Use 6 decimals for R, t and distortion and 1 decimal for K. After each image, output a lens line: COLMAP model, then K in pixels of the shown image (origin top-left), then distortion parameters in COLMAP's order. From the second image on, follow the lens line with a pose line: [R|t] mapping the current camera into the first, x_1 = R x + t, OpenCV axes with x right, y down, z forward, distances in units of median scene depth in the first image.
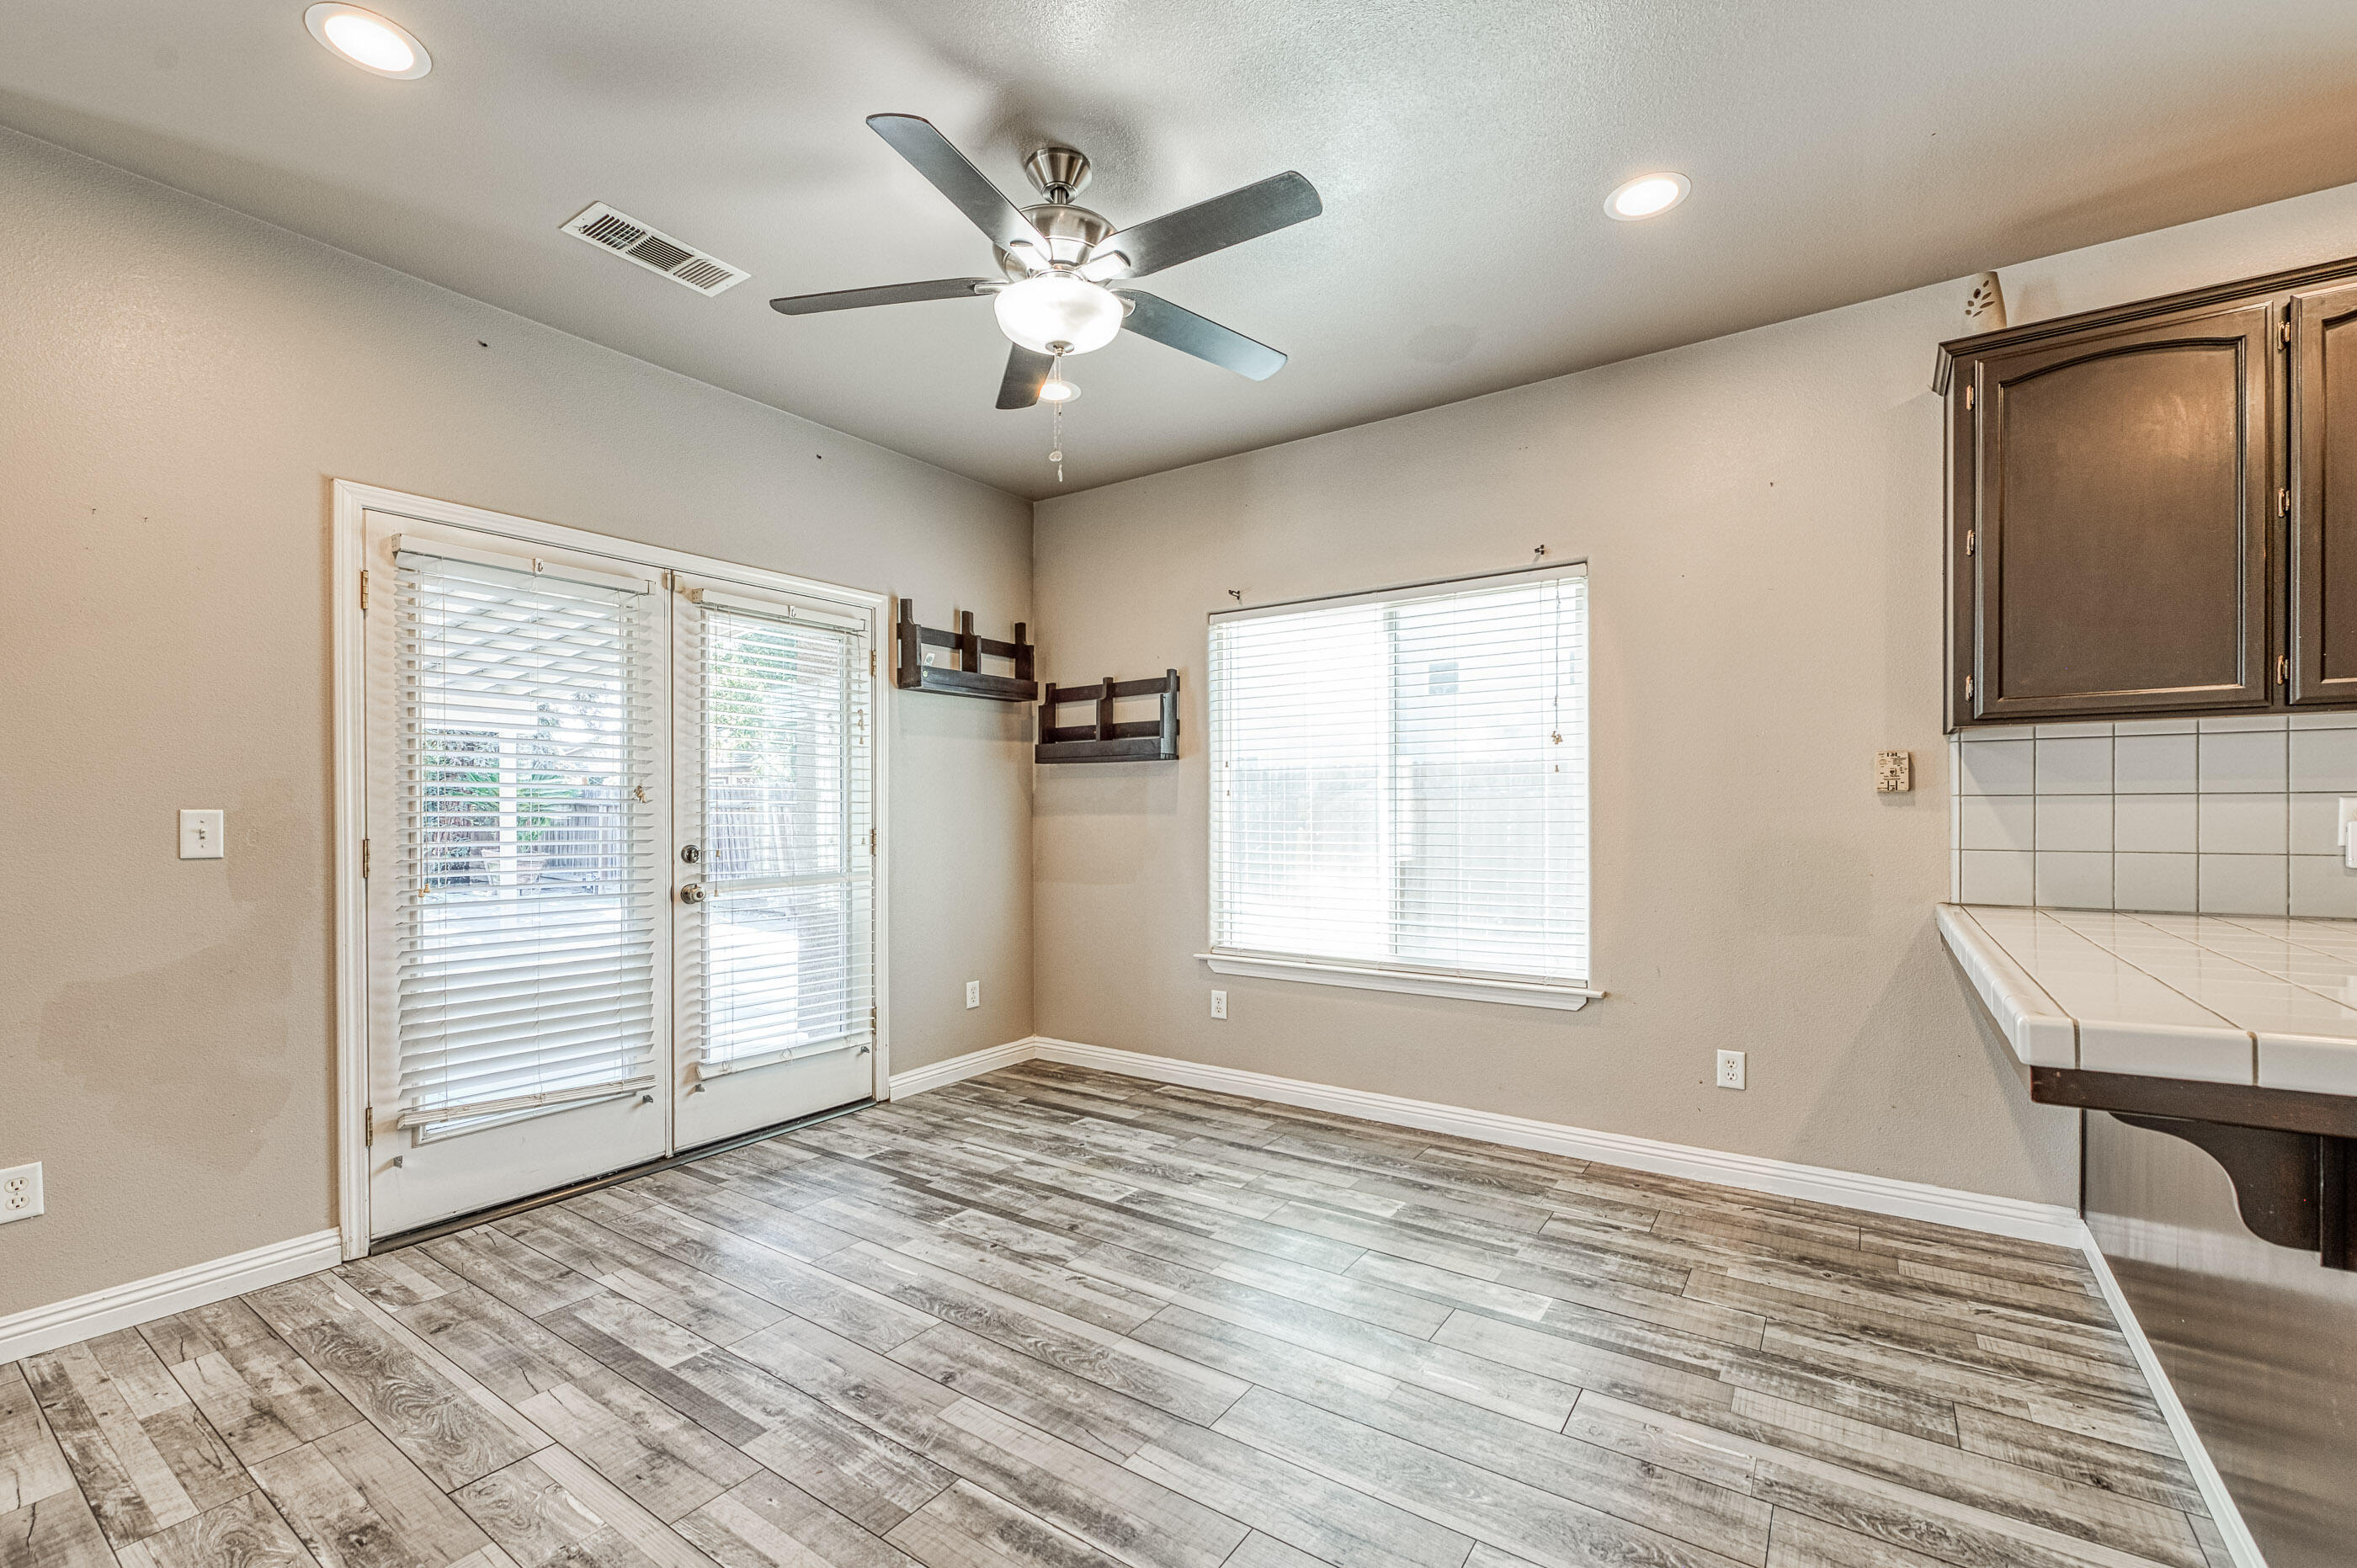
lens RADIAL K [[969.3, 0, 1188.7], [0, 969.3, 827.2], [0, 0, 1]] dist [-0.000987, -0.000243]
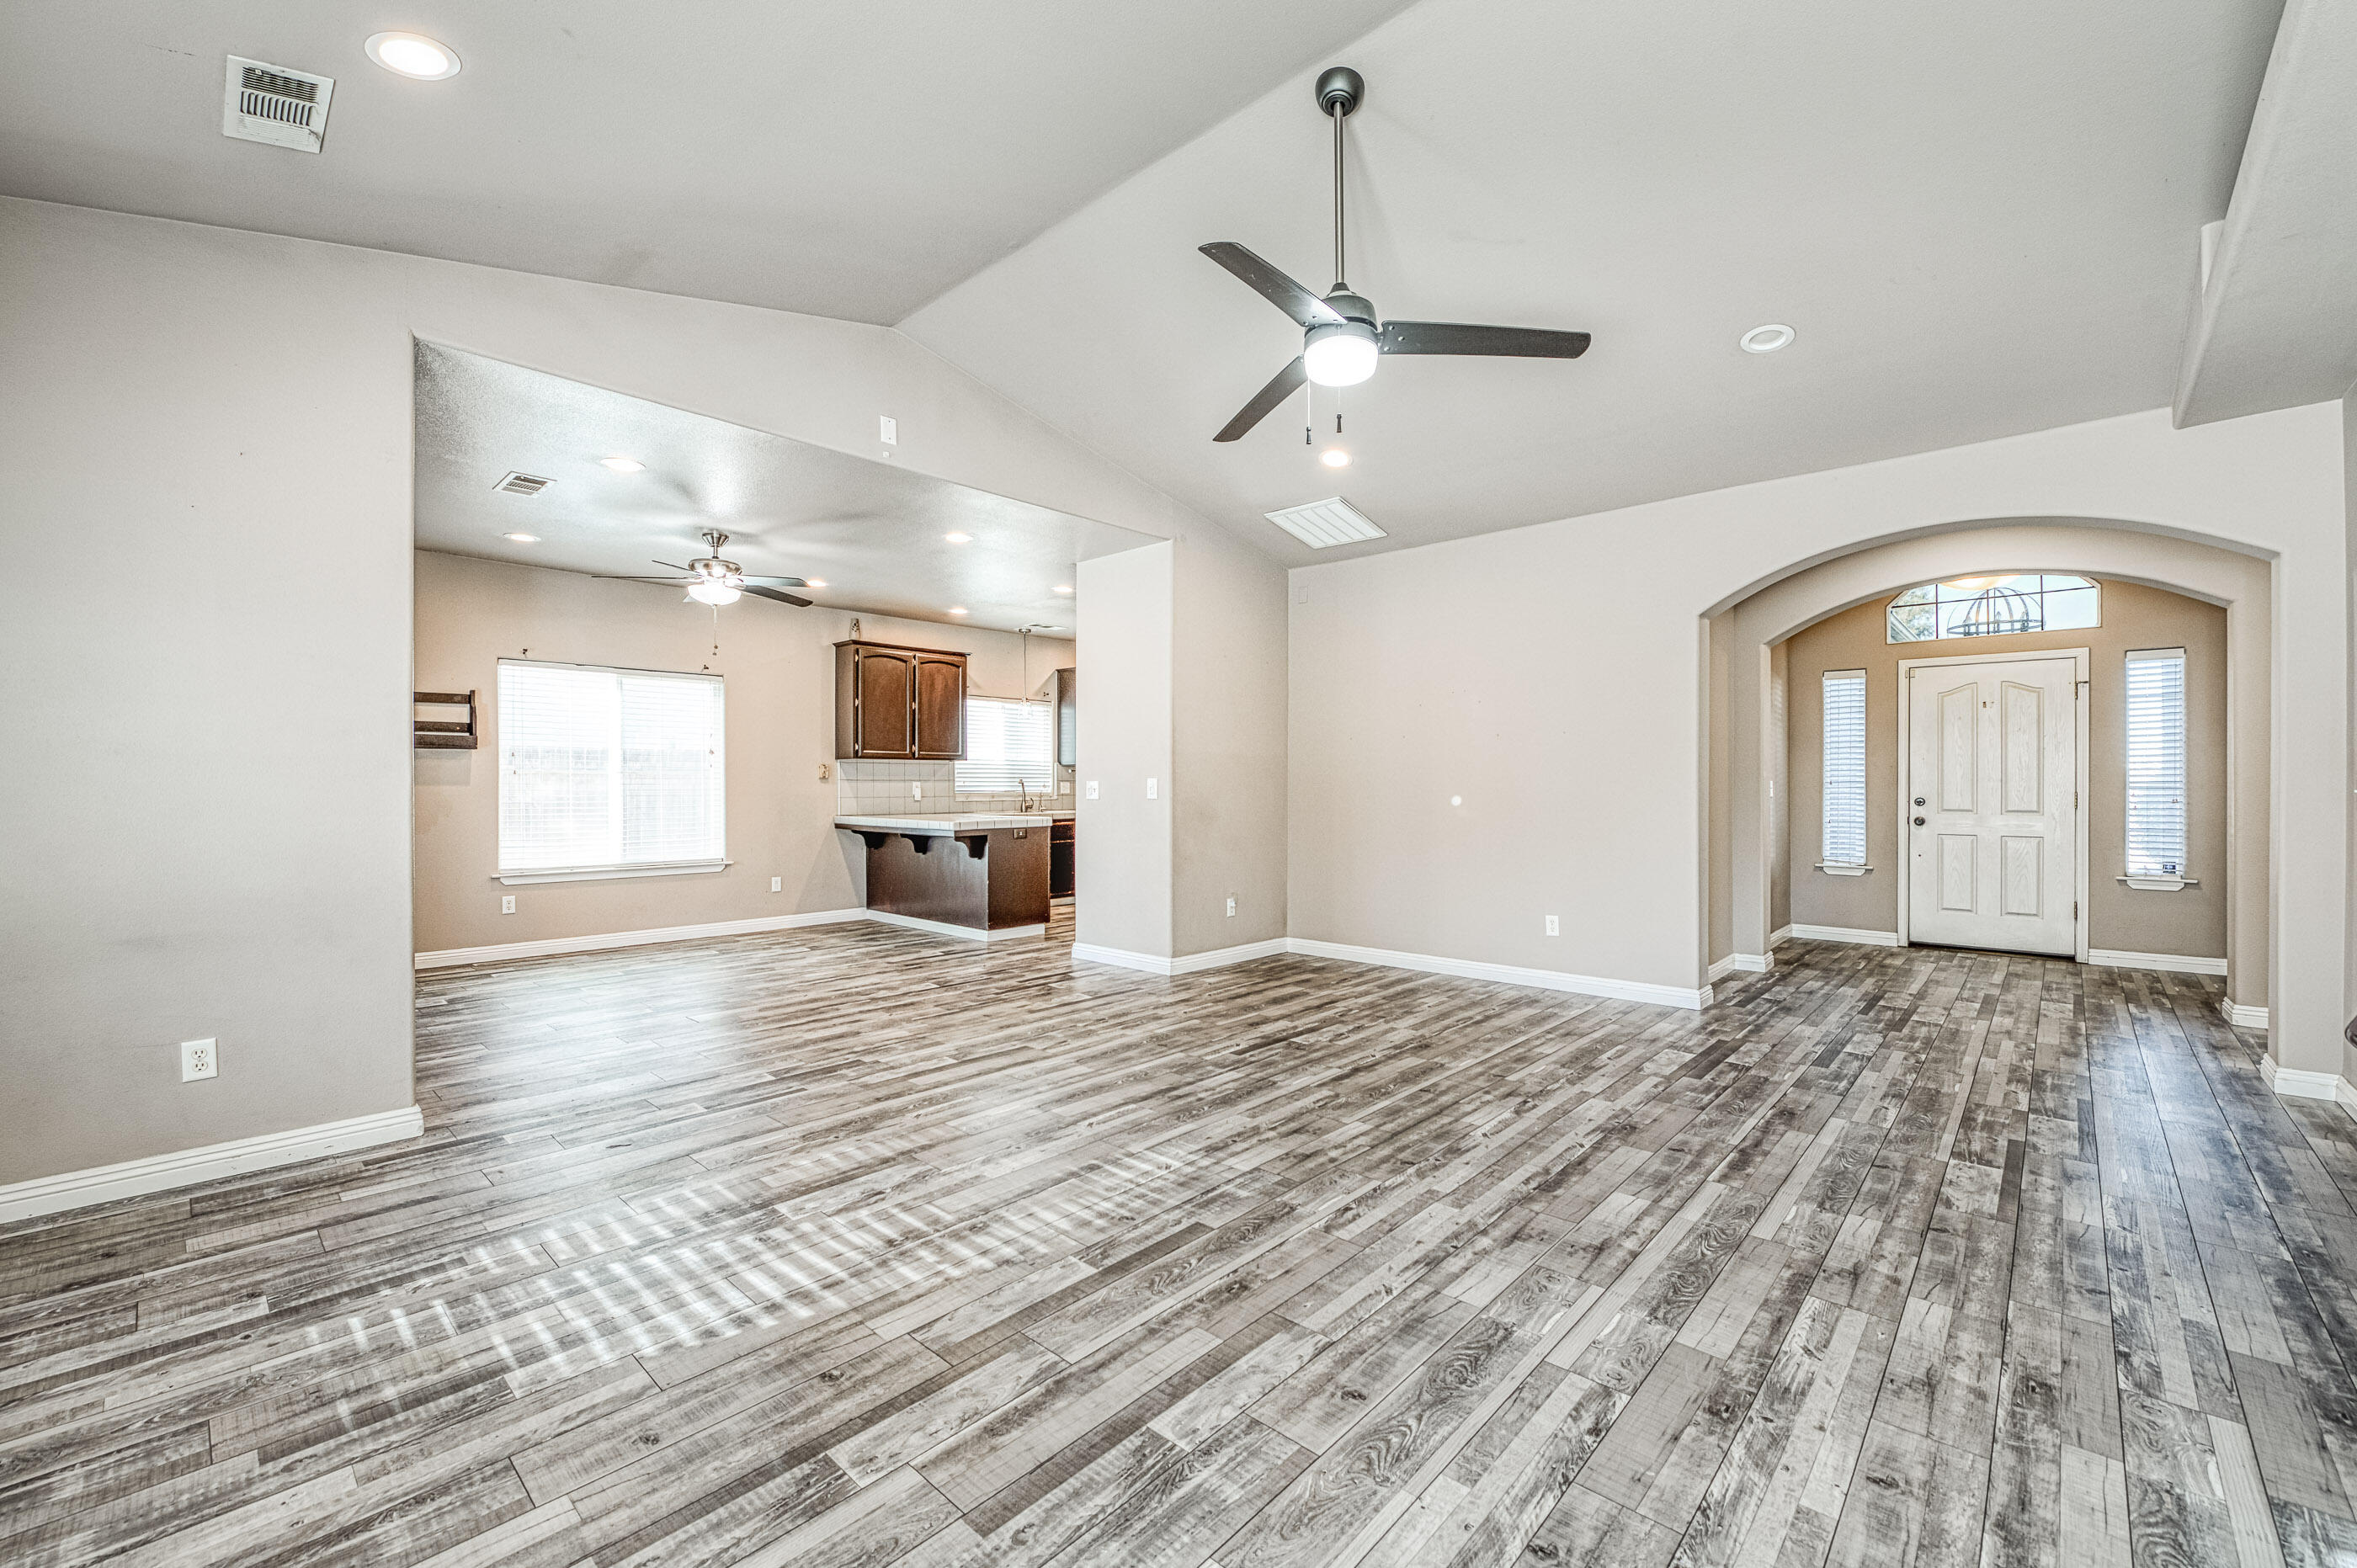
lens RADIAL K [[971.6, 0, 1141.4], [0, 971.6, 787.4], [0, 0, 1]] dist [-0.009136, -0.000474]
pose [[0.152926, 0.001665, 0.988236, -1.353723], [0.013009, 0.999909, -0.003698, 0.009824], [-0.988152, 0.013422, 0.152891, -0.263604]]
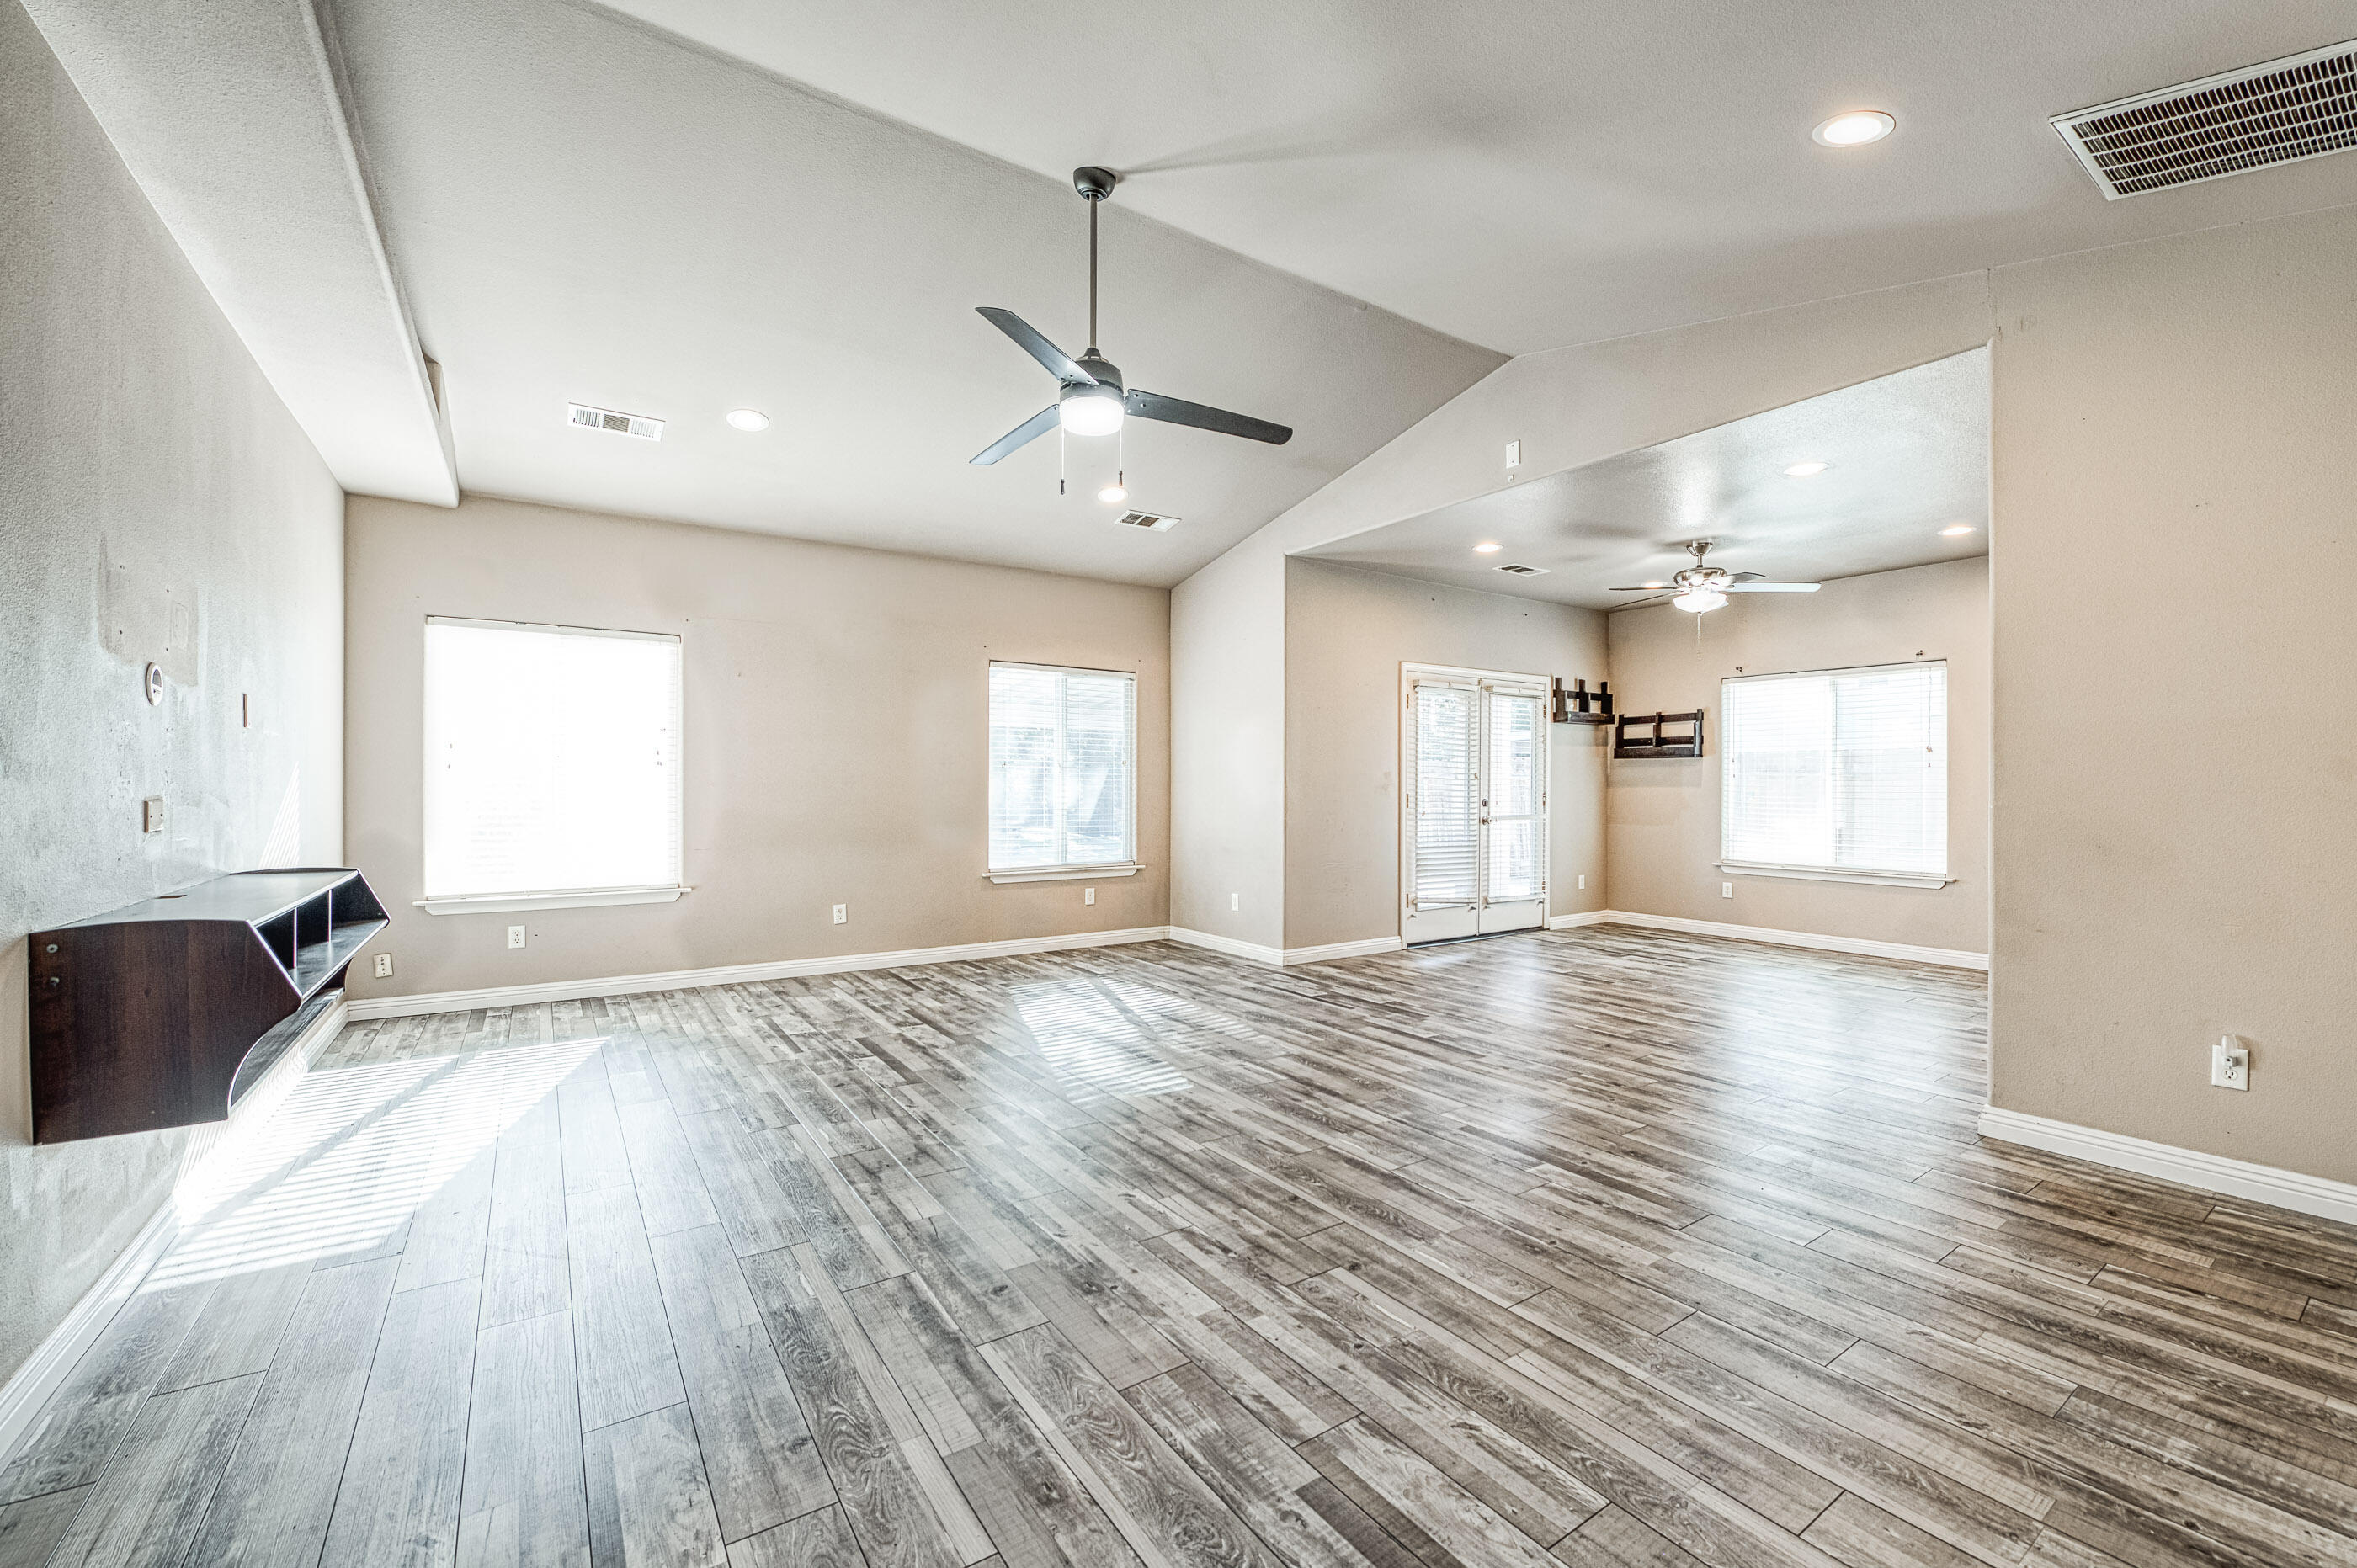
lens RADIAL K [[959.2, 0, 1225.3], [0, 959.2, 787.8], [0, 0, 1]] dist [-0.021980, -0.000043]
pose [[0.943196, 0.008793, -0.332120, -0.265535], [-0.011856, 0.999904, -0.007197, 0.012624], [0.332025, 0.010726, 0.943210, -1.013641]]
